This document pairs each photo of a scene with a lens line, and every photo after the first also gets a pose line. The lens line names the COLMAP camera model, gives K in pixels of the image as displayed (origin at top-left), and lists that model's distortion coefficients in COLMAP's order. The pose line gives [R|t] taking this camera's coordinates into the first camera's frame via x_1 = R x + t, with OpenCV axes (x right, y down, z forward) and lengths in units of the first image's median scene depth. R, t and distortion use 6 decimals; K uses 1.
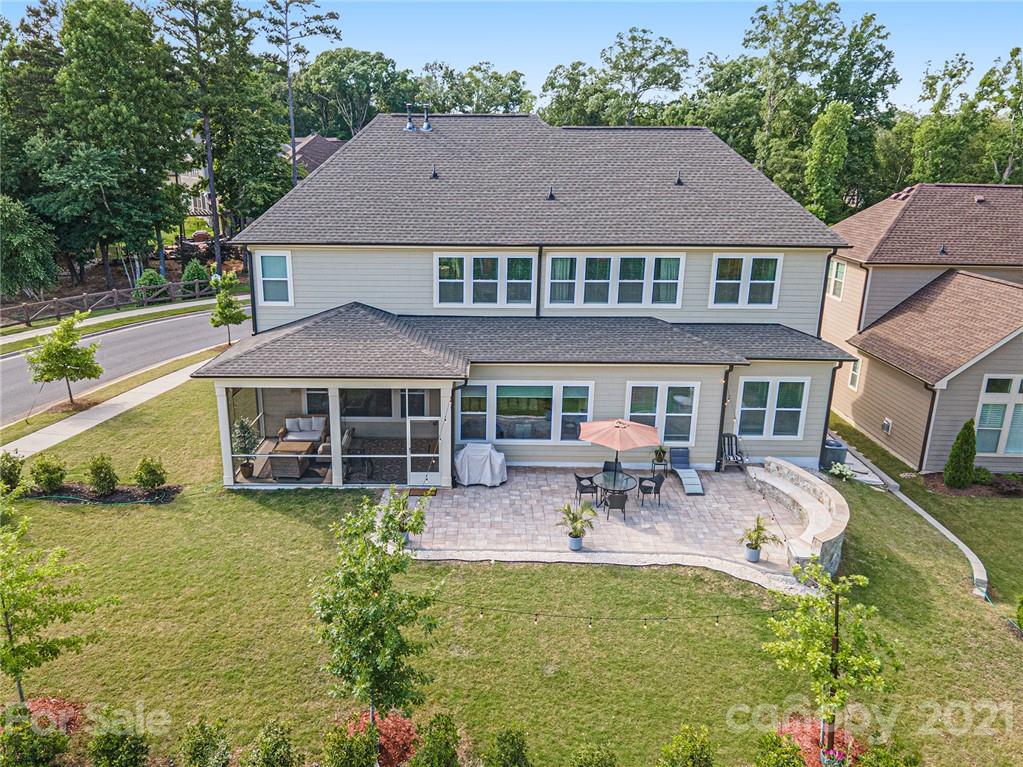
lens RADIAL K [[748.9, 0, 507.2], [0, 748.9, 365.9], [0, 0, 1]] dist [0.041437, 0.002635]
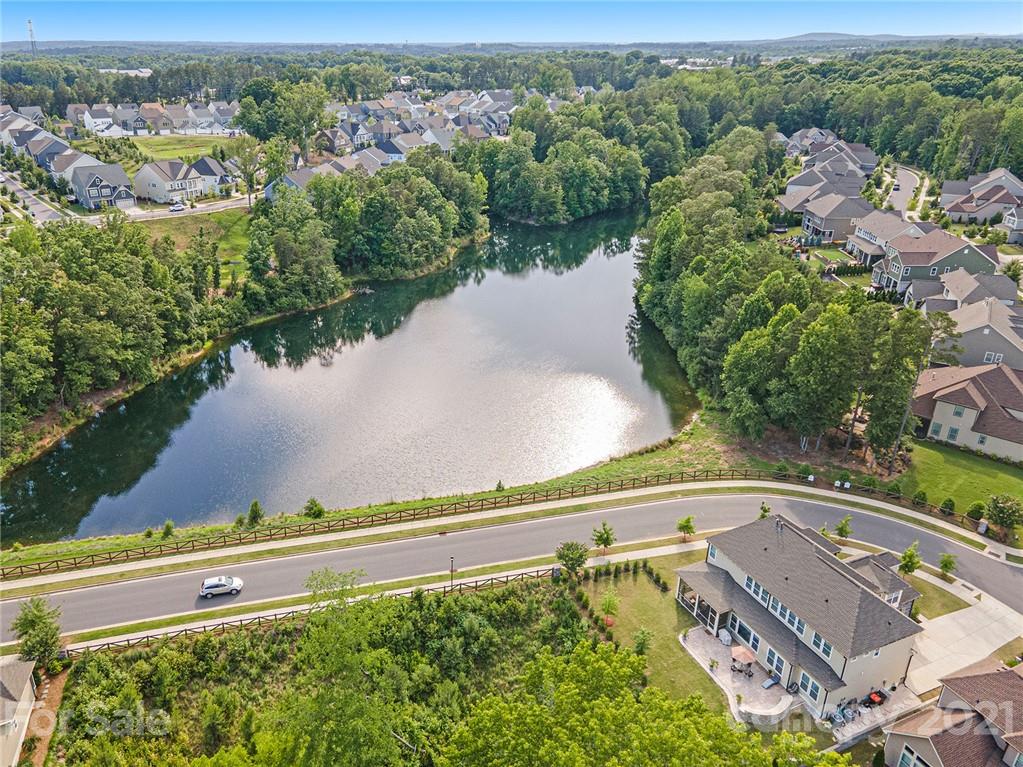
lens RADIAL K [[748.9, 0, 507.2], [0, 748.9, 365.9], [0, 0, 1]] dist [0.041437, 0.002635]
pose [[0.434992, 0.355515, -0.827279, 1.827269], [-0.270510, 0.927912, 0.256524, -1.532789], [0.858840, 0.112201, 0.499805, -1.627807]]
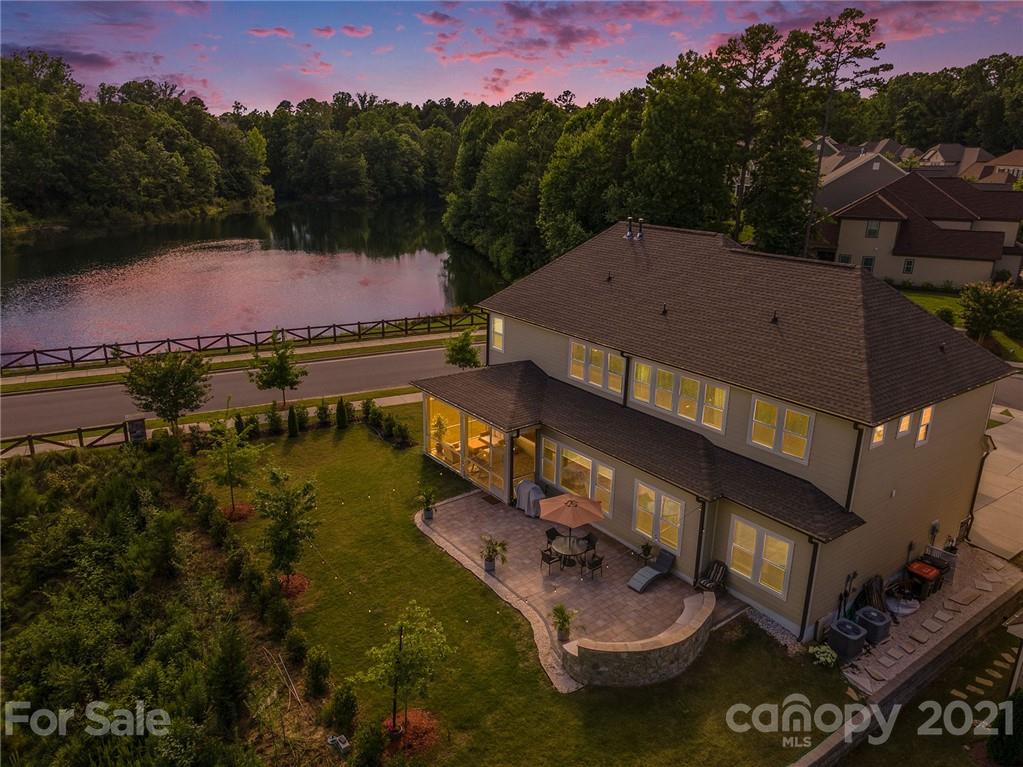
lens RADIAL K [[748.9, 0, 507.2], [0, 748.9, 365.9], [0, 0, 1]] dist [0.041437, 0.002635]
pose [[0.604064, 0.232491, -0.762269, 0.850248], [-0.226440, 0.967149, 0.115534, -0.229109], [0.764089, 0.102818, 0.636865, 0.070076]]
